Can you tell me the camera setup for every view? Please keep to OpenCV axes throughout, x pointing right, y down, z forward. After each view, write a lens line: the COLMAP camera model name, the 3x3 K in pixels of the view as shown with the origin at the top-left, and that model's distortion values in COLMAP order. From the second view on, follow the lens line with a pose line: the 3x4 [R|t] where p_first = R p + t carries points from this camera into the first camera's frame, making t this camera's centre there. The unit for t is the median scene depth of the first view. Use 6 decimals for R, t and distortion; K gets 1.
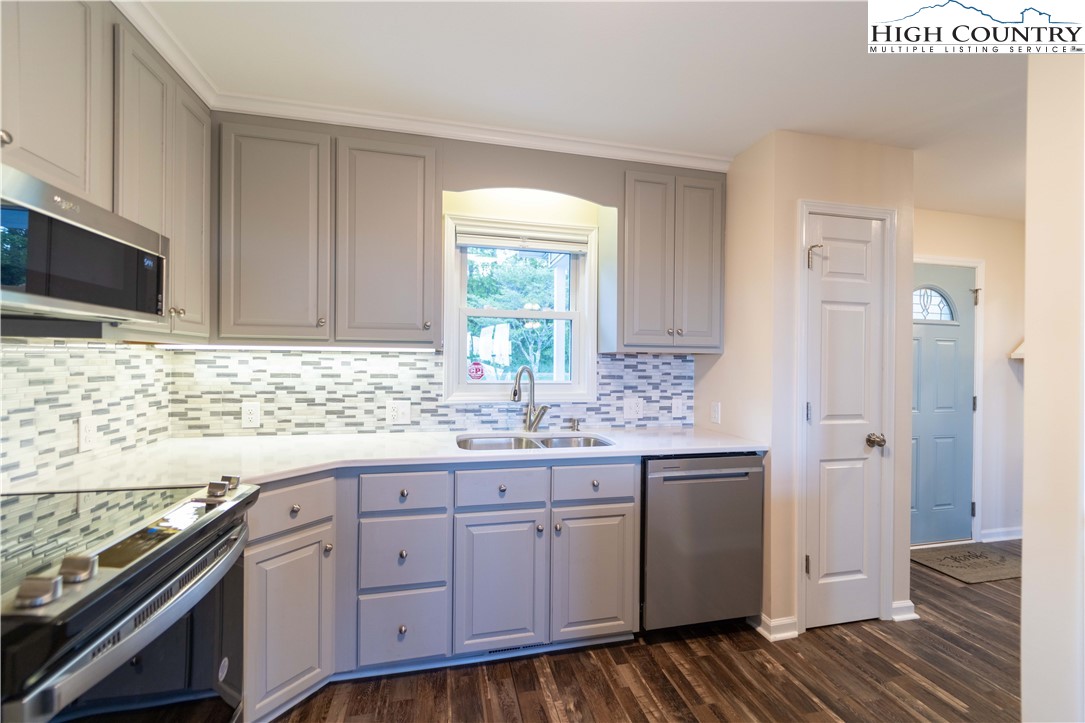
lens RADIAL K [[435.8, 0, 544.2], [0, 435.8, 367.2], [0, 0, 1]] dist [-0.000763, 0.000269]
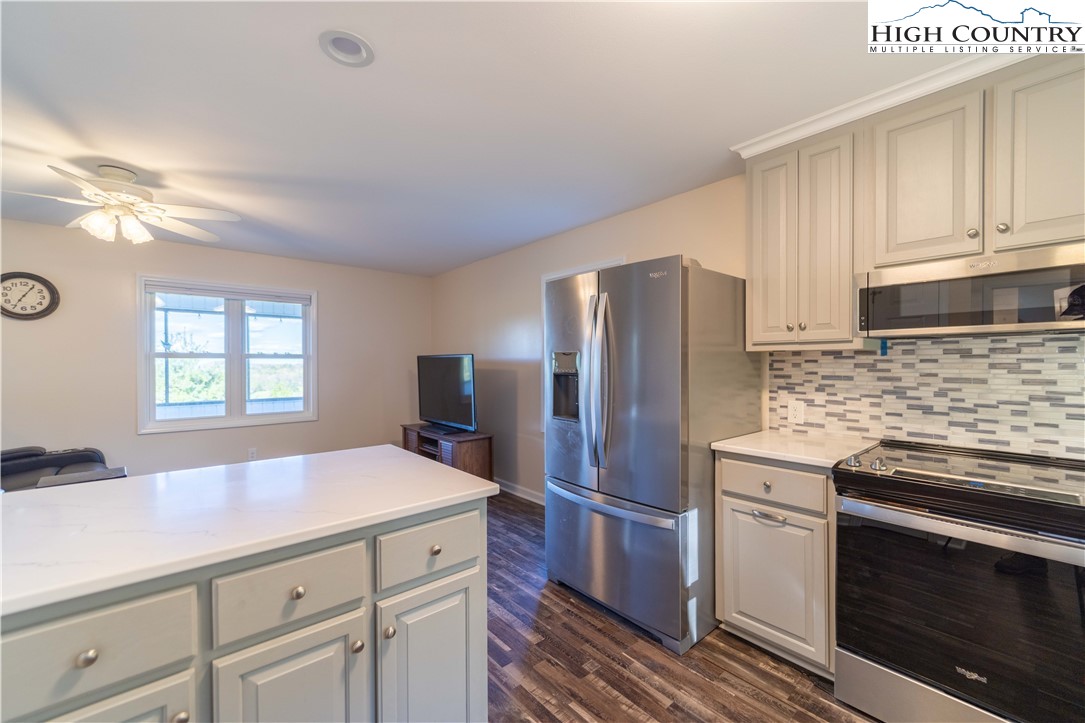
lens RADIAL K [[435.8, 0, 562.5], [0, 435.8, 355.9], [0, 0, 1]] dist [-0.000763, 0.000269]
pose [[-0.876926, -0.015114, -0.480388, 0.332394], [-0.010178, 0.999865, -0.012878, -0.005184], [0.480518, -0.006404, -0.876962, 0.872483]]
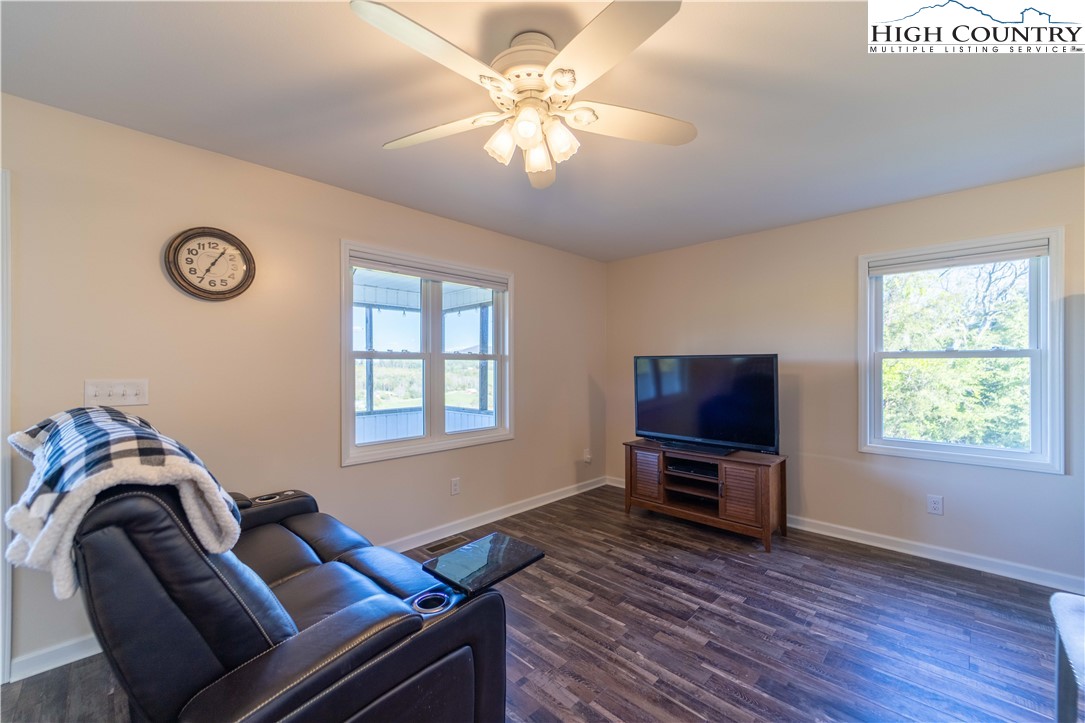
lens RADIAL K [[435.8, 0, 548.4], [0, 435.8, 367.1], [0, 0, 1]] dist [-0.000763, 0.000269]
pose [[-0.838446, -0.005096, -0.544960, 1.249427], [-0.009515, 0.999941, 0.005289, 0.012131], [0.544901, 0.009620, -0.838445, -0.209686]]
